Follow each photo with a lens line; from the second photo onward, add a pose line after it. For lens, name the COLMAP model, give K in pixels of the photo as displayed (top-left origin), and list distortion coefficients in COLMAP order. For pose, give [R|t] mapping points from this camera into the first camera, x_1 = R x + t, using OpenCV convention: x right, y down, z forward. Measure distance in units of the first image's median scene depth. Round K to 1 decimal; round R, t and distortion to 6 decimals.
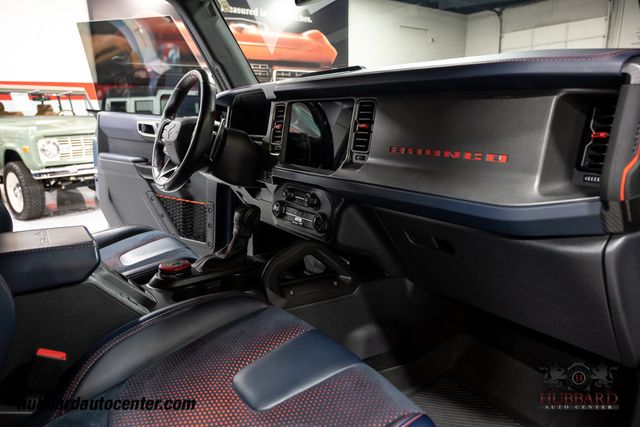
lens RADIAL K [[416.4, 0, 311.1], [0, 416.4, 217.1], [0, 0, 1]] dist [-0.011451, 0.003316]
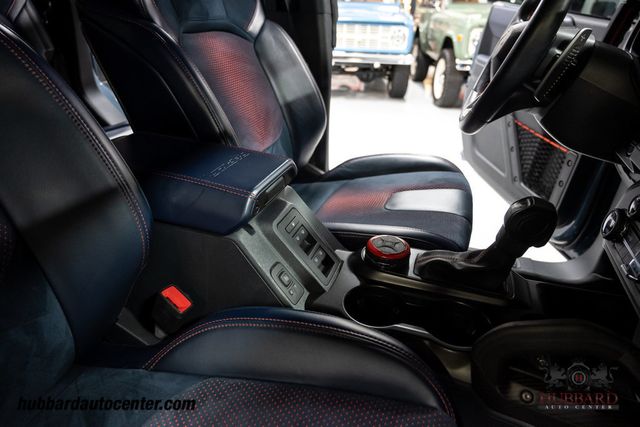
lens RADIAL K [[416.4, 0, 321.7], [0, 416.4, 212.2], [0, 0, 1]] dist [-0.011451, 0.003316]
pose [[0.579213, 0.394749, -0.713222, 0.076339], [-0.226206, 0.918401, 0.324606, -0.131244], [0.783162, -0.026681, 0.621245, 0.460573]]
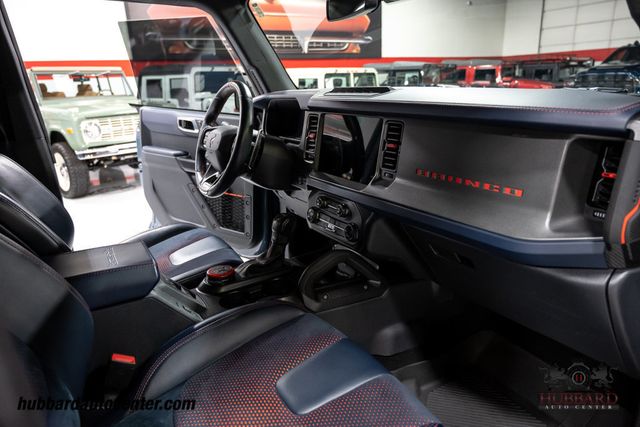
lens RADIAL K [[416.4, 0, 317.2], [0, 416.4, 213.3], [0, 0, 1]] dist [-0.011451, 0.003316]
pose [[0.997922, -0.003103, -0.064352, 0.002909], [0.007230, 0.997924, 0.063998, -0.103427], [0.064020, -0.064330, 0.995873, -0.079123]]
